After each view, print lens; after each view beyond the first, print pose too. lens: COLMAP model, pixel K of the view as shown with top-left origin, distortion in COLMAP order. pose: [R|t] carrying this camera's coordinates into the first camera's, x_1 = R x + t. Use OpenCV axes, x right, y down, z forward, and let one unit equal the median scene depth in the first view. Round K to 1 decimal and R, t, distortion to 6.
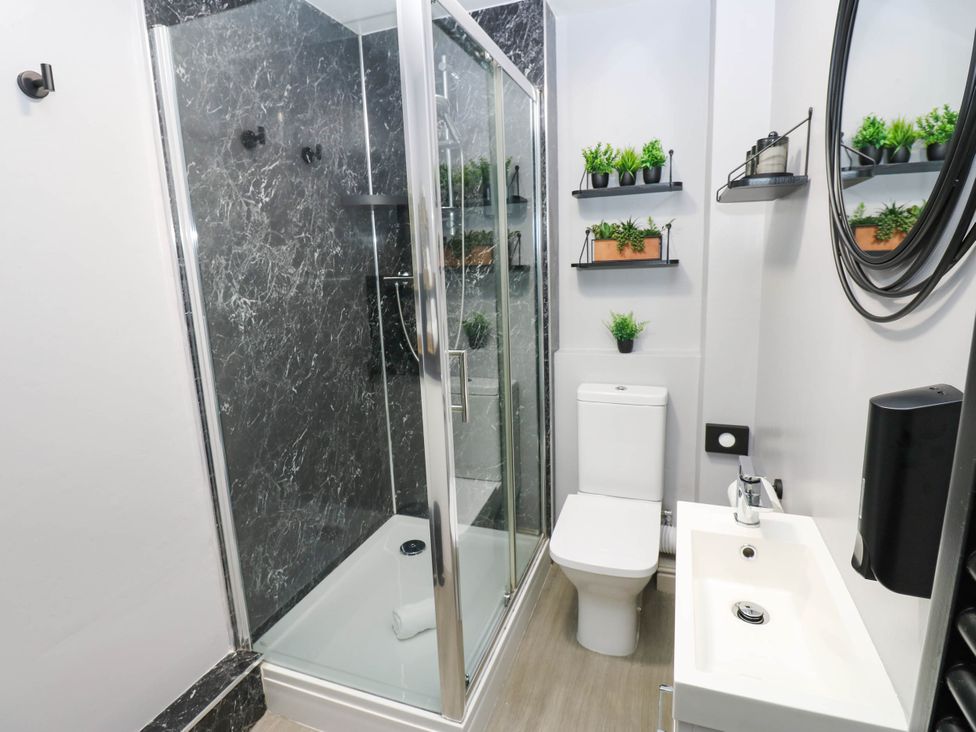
lens RADIAL K [[509.7, 0, 494.3], [0, 509.7, 356.4], [0, 0, 1]] dist [0.002620, -0.014814]
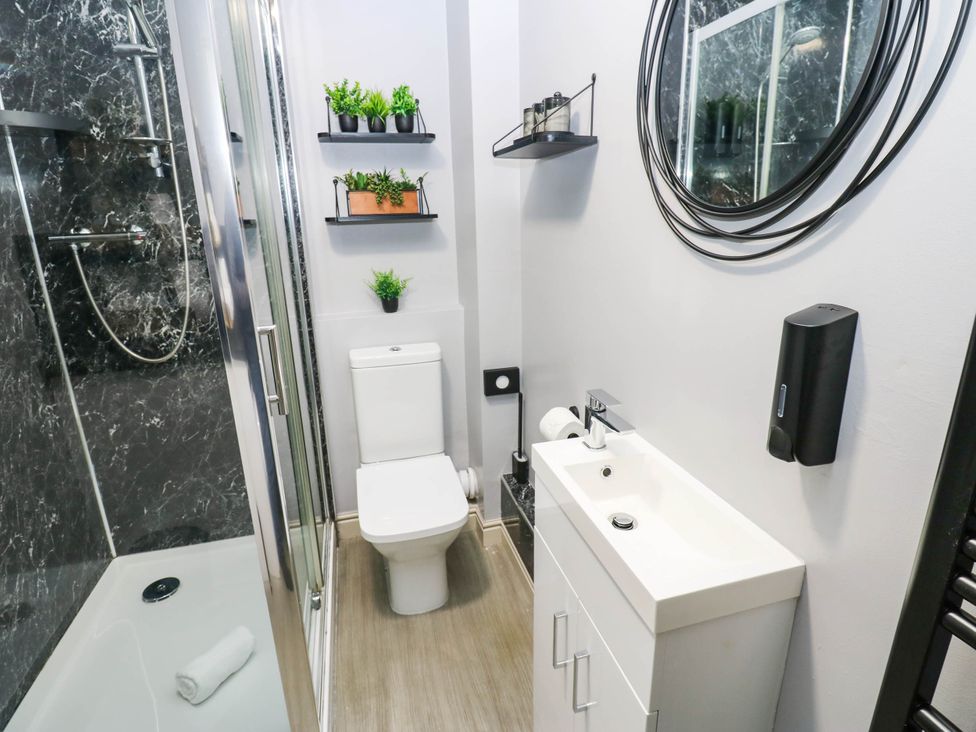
lens RADIAL K [[509.7, 0, 494.3], [0, 509.7, 356.4], [0, 0, 1]] dist [0.002620, -0.014814]
pose [[0.814840, -0.143864, 0.561551, -0.141553], [0.099839, 0.989068, 0.108518, -0.009844], [-0.571024, -0.032359, 0.820295, 0.096966]]
